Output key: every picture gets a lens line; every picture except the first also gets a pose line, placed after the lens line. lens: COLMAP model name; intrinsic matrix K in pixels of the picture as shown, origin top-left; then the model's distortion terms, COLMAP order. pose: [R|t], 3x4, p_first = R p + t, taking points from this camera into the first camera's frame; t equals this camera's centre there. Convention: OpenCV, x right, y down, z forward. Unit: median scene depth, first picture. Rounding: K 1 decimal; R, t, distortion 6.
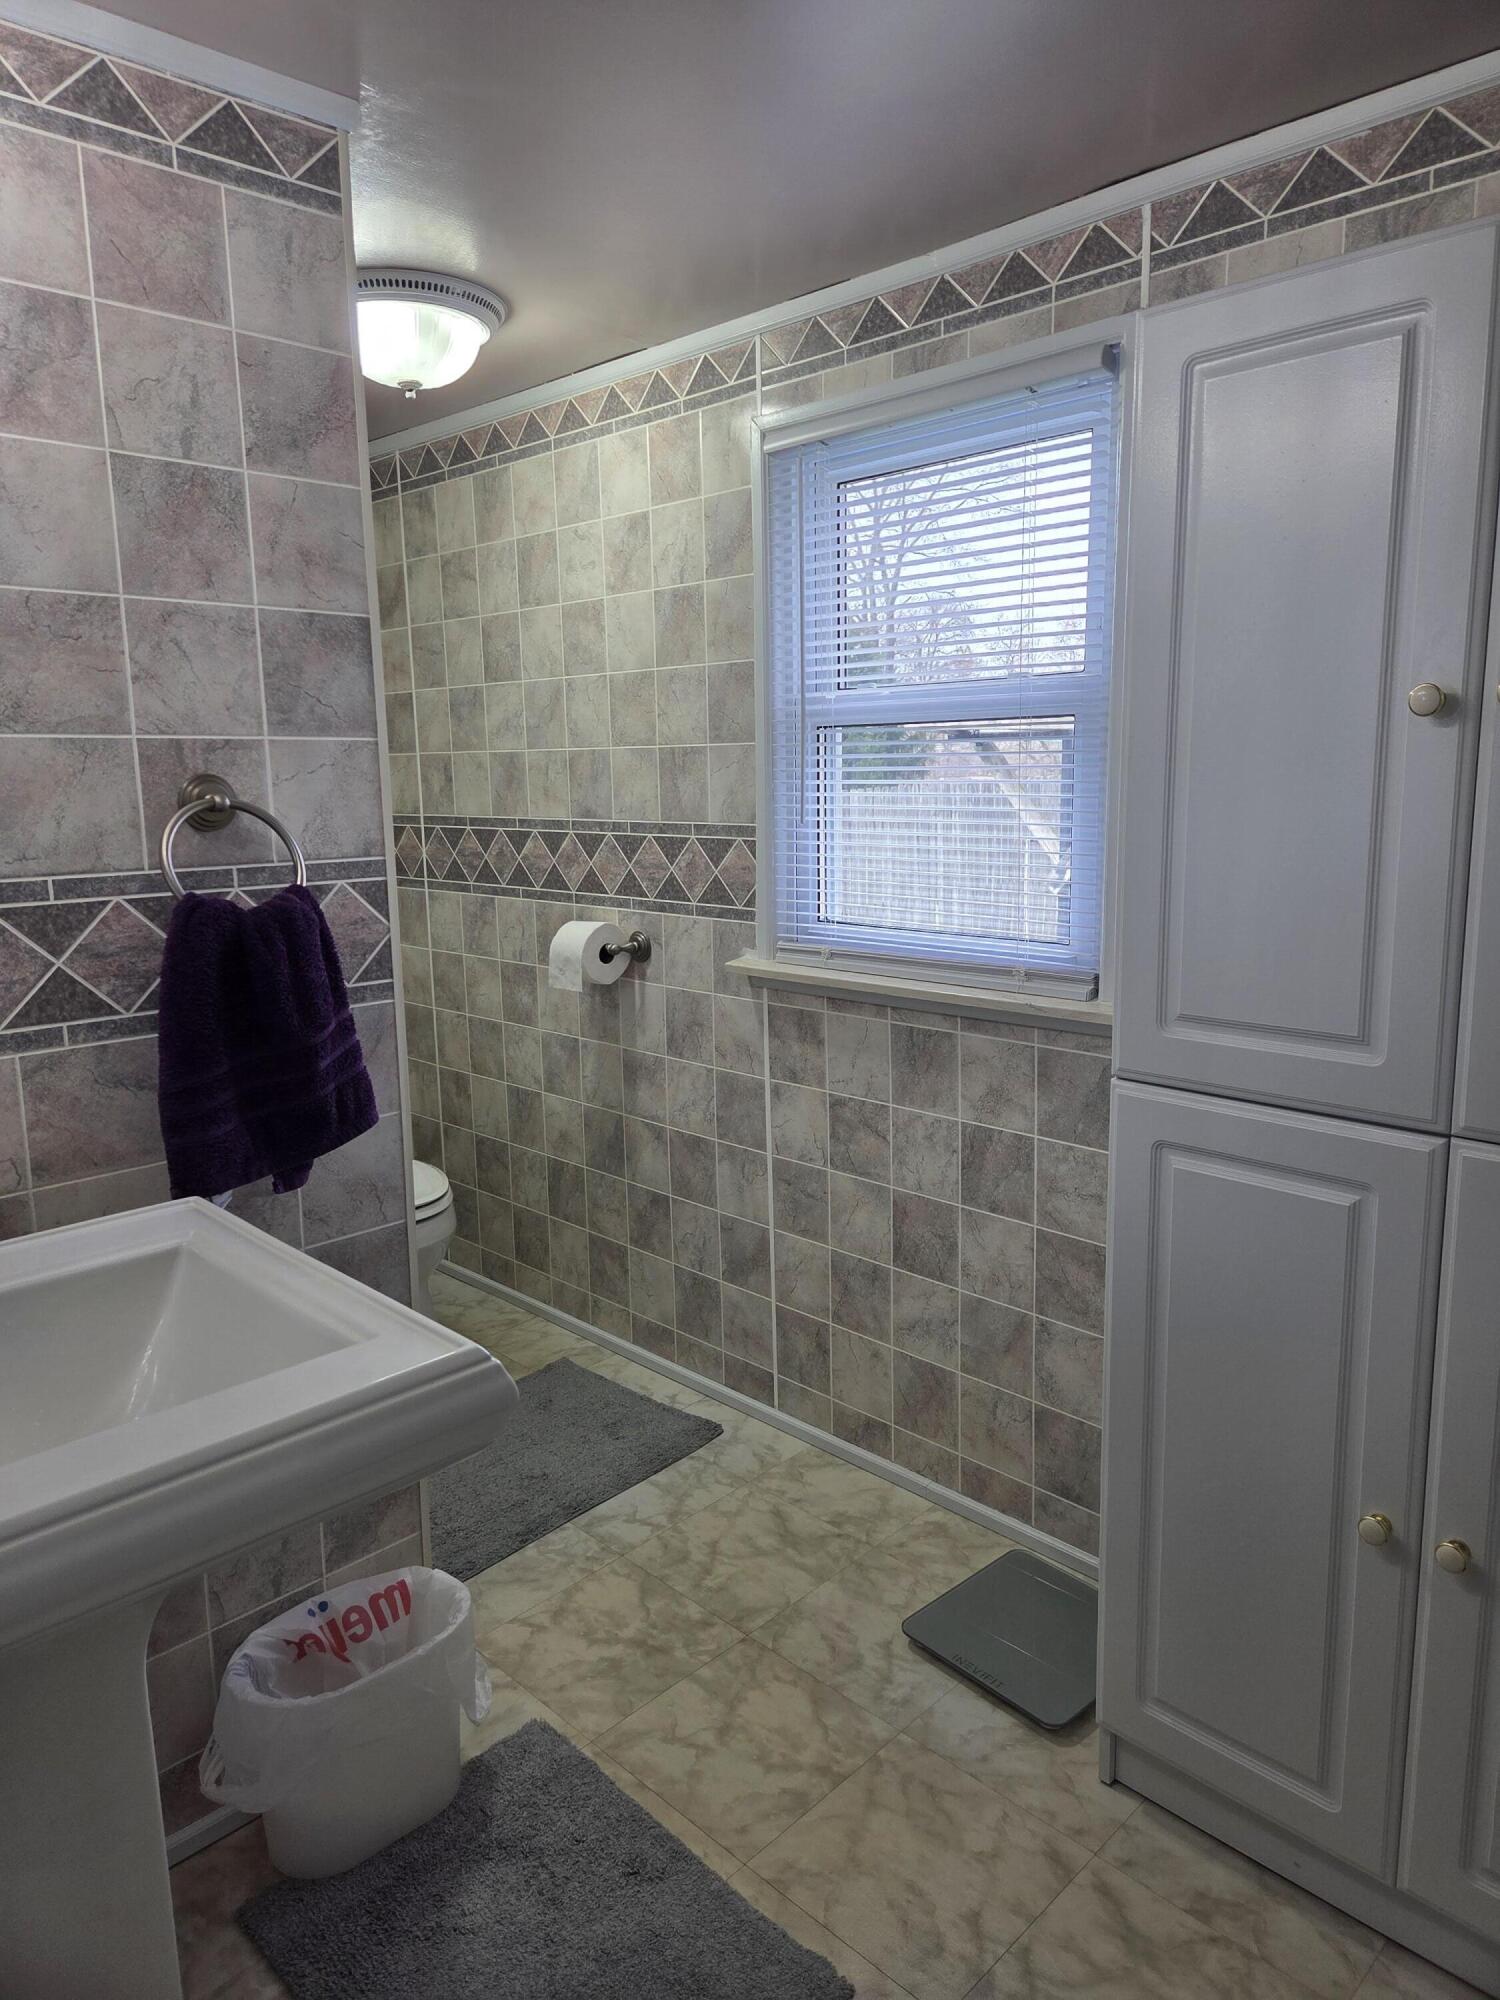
lens RADIAL K [[1349.7, 0, 760.7], [0, 1349.7, 990.2], [0, 0, 1]] dist [0.083003, -0.070681]
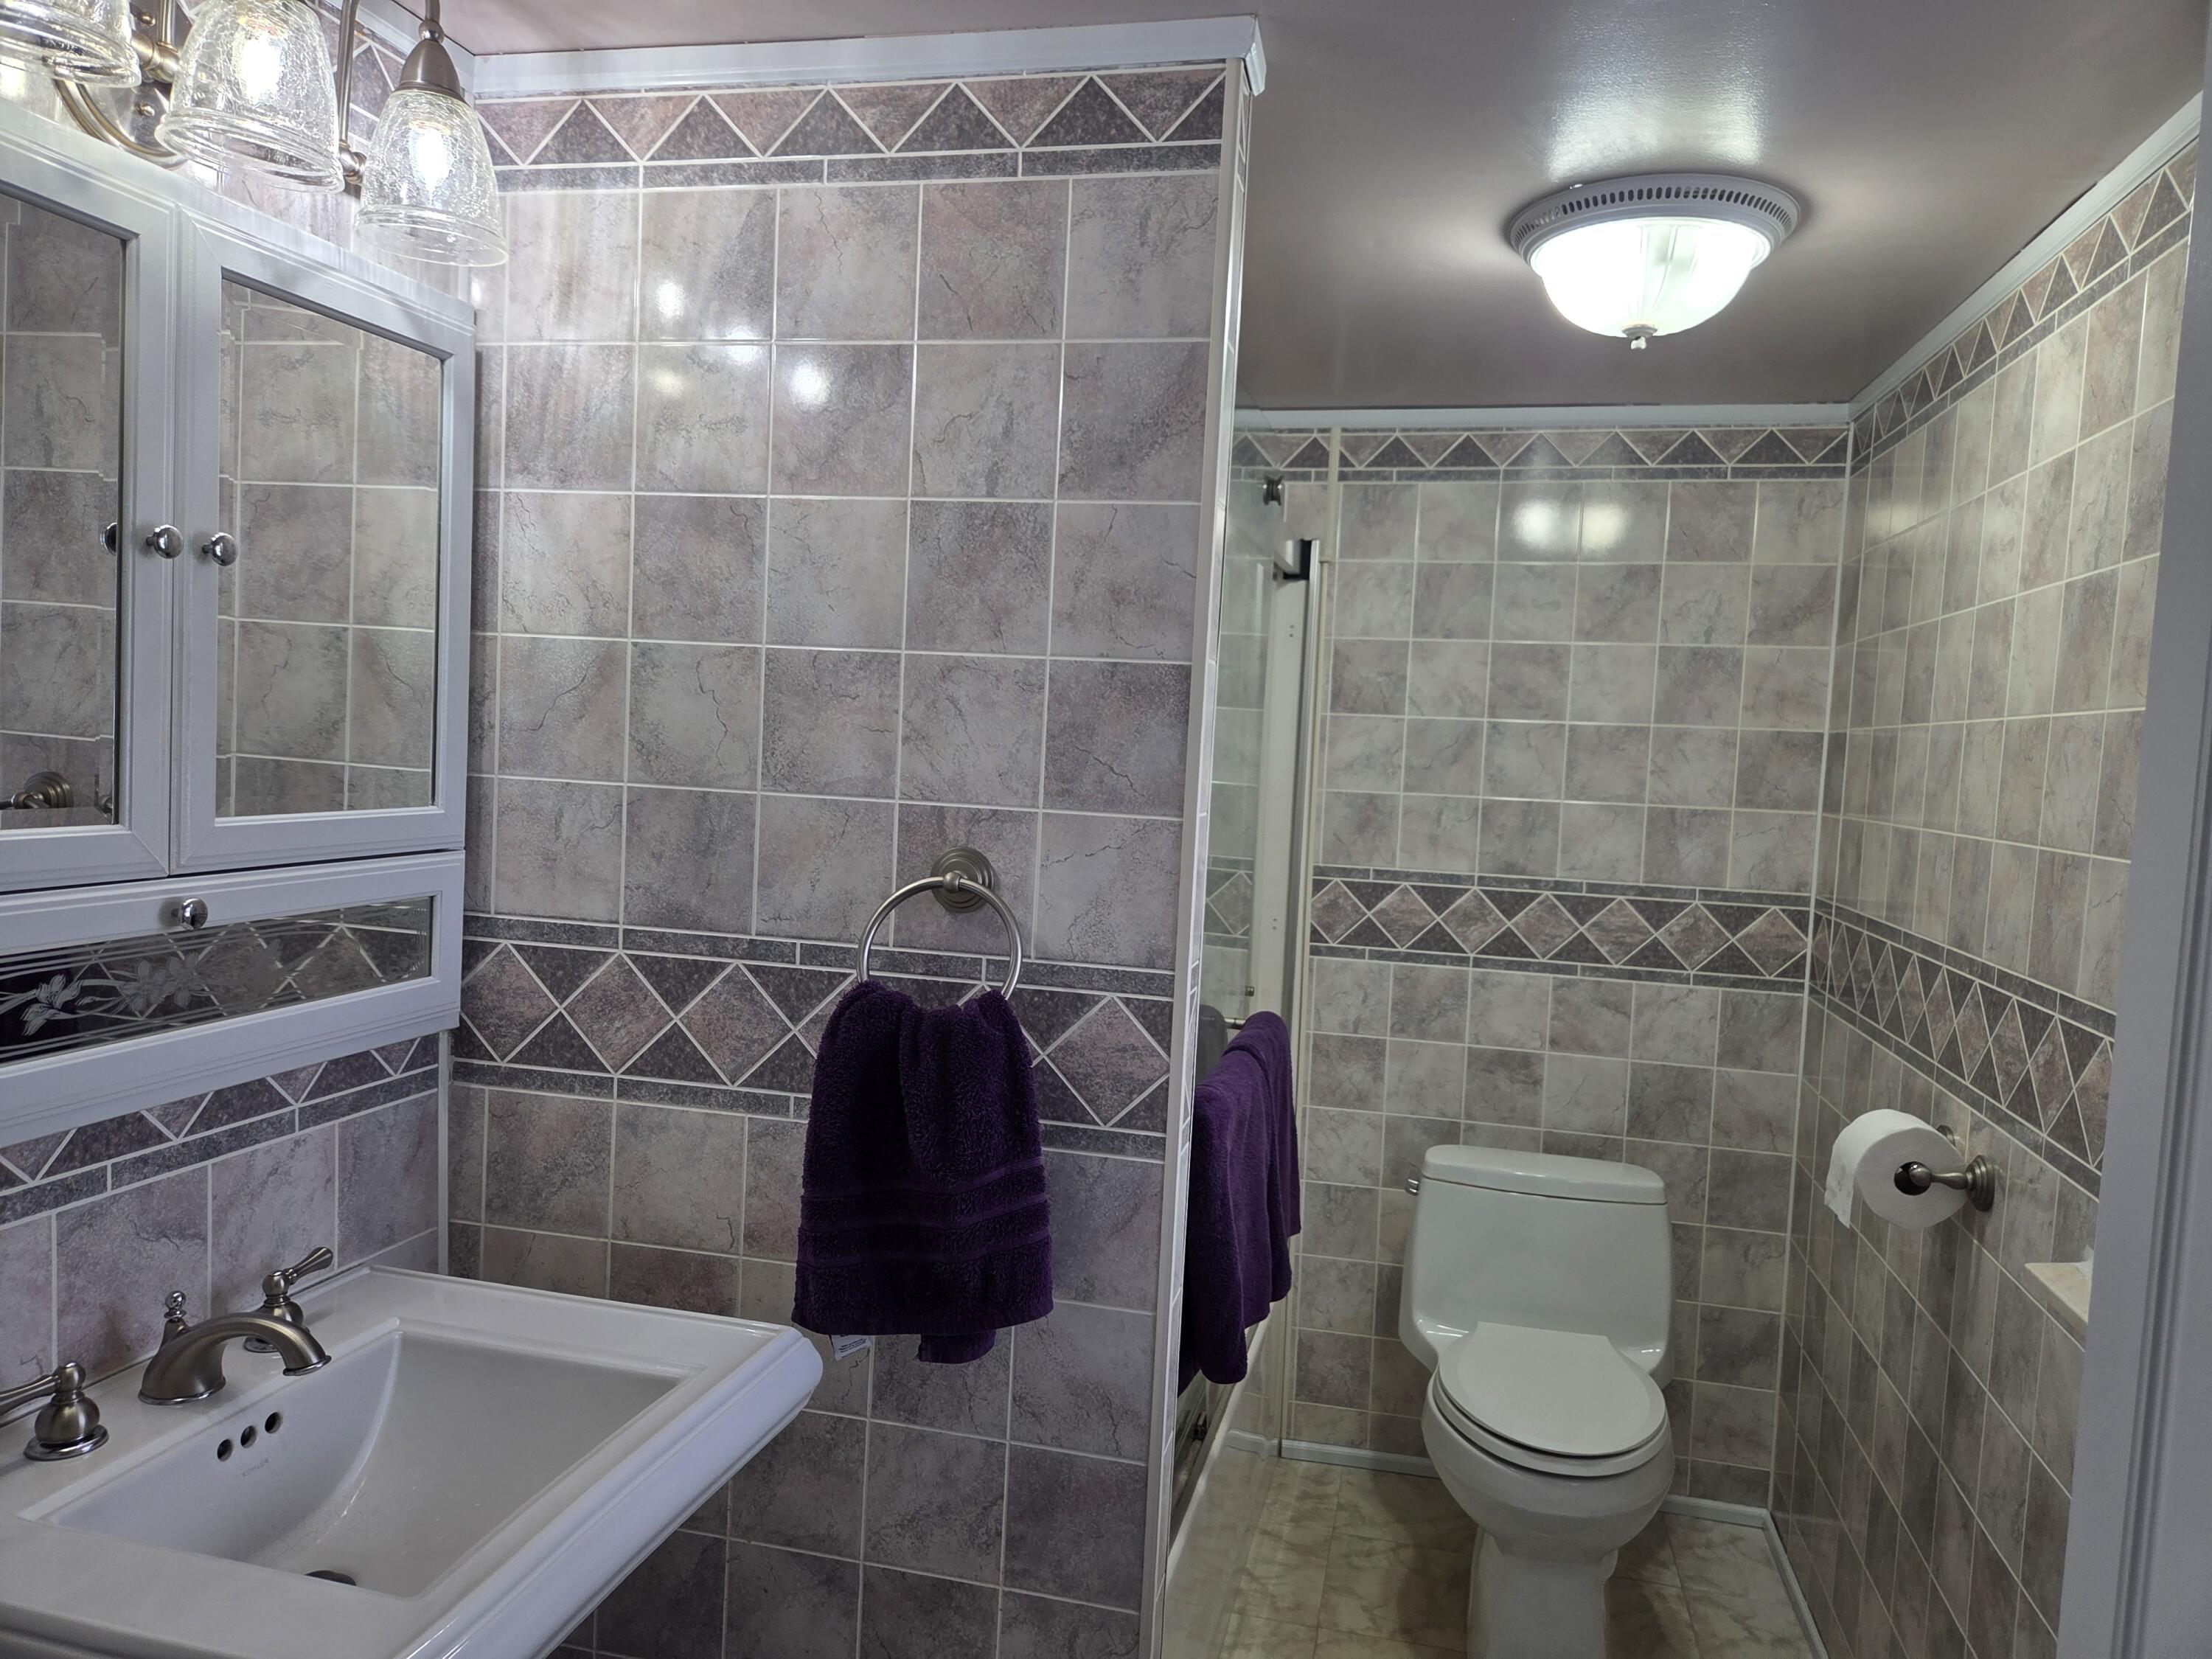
lens RADIAL K [[1492.7, 0, 1093.8], [0, 1492.7, 847.1], [0, 0, 1]] dist [0.083003, -0.070681]
pose [[0.526236, 0.104368, -0.843909, 0.434807], [-0.196736, 0.980456, -0.001423, -0.173042], [0.827267, 0.166776, 0.536484, 0.560556]]
